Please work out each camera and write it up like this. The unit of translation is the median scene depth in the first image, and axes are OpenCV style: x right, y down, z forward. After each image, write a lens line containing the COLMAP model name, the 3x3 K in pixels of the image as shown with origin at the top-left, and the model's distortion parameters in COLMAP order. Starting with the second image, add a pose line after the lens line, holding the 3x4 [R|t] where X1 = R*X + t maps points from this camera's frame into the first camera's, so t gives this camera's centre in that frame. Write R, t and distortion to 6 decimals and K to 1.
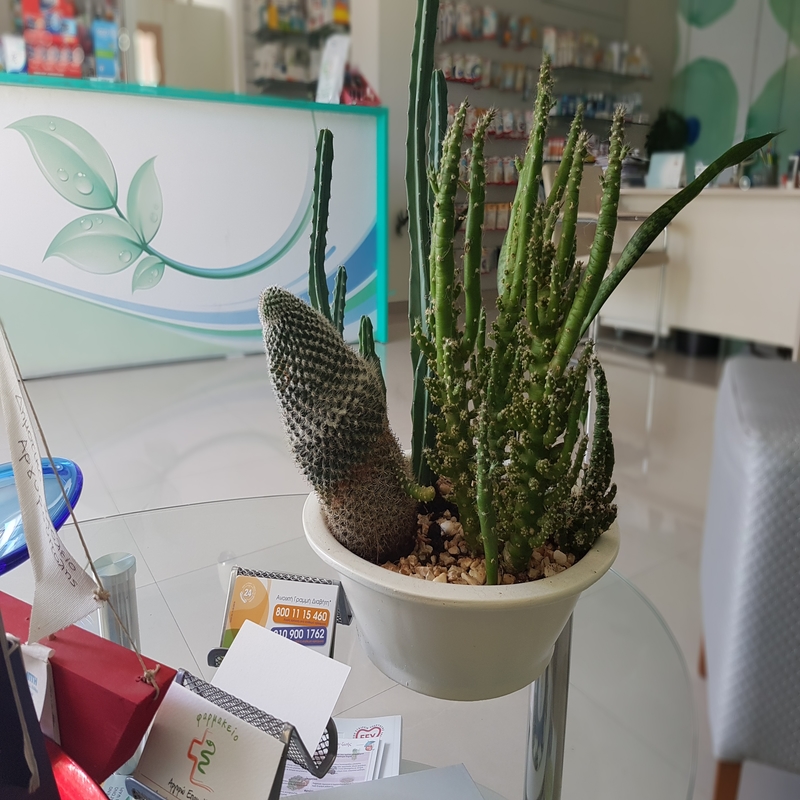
lens RADIAL K [[653.2, 0, 400.0], [0, 653.2, 400.0], [0, 0, 1]] dist [-0.002217, -0.074621]
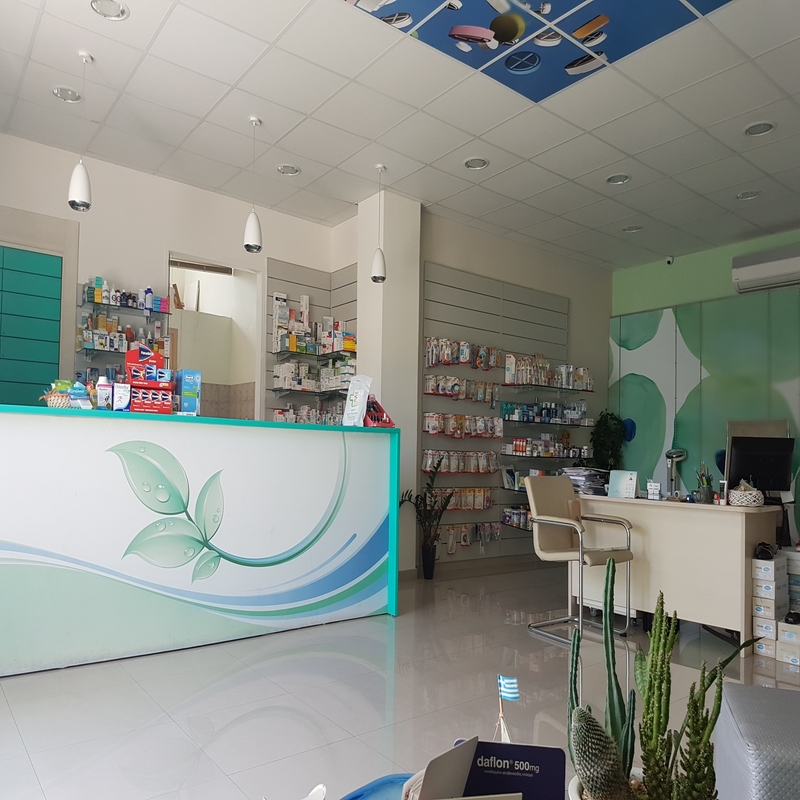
lens RADIAL K [[640.7, 0, 398.5], [0, 640.7, 453.2], [0, 0, 1]] dist [0.145404, -0.168881]
pose [[0.996010, 0.008264, 0.088859, -0.123772], [0.016929, 0.960127, -0.279051, -0.046559], [-0.087622, 0.279441, 0.956156, -0.180012]]
